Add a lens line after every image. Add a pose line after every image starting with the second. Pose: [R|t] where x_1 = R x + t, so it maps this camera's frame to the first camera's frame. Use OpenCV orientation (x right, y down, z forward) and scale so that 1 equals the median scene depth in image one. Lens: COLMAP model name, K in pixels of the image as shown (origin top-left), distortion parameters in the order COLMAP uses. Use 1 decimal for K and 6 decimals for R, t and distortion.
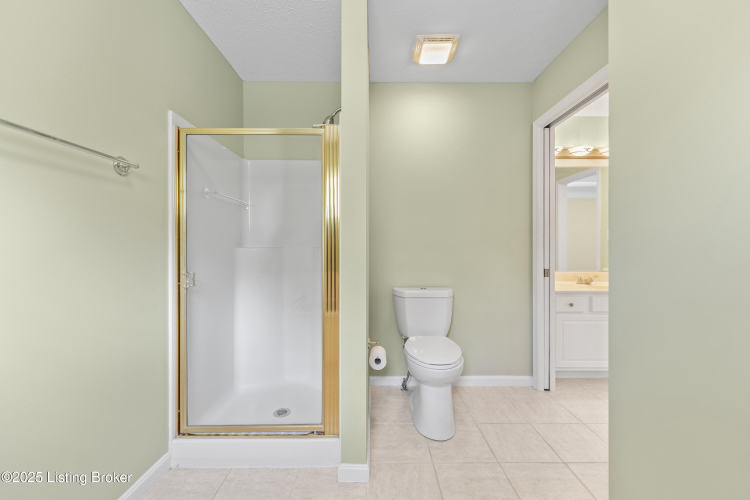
lens RADIAL K [[299.8, 0, 374.3], [0, 299.8, 248.7], [0, 0, 1]] dist [0.001666, -0.000088]
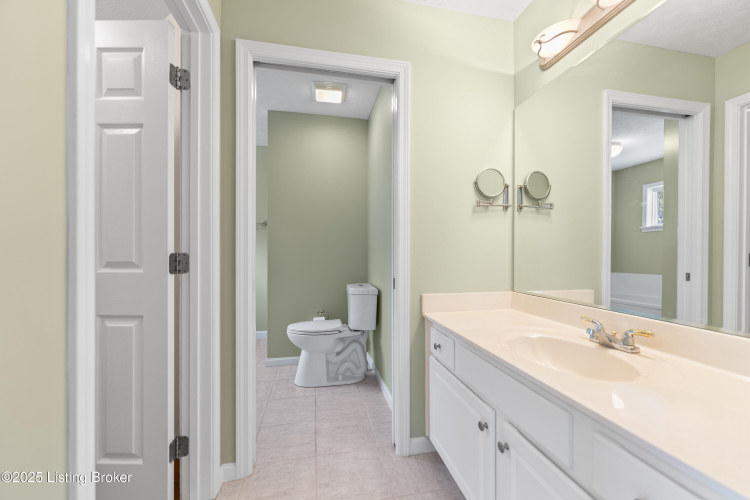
lens RADIAL K [[299.8, 0, 373.4], [0, 299.8, 247.9], [0, 0, 1]] dist [0.001666, -0.000088]
pose [[0.205022, 0.007457, -0.978729, 1.462356], [-0.004580, 0.999967, 0.006659, -0.020779], [0.978747, 0.003117, 0.205049, 0.911752]]
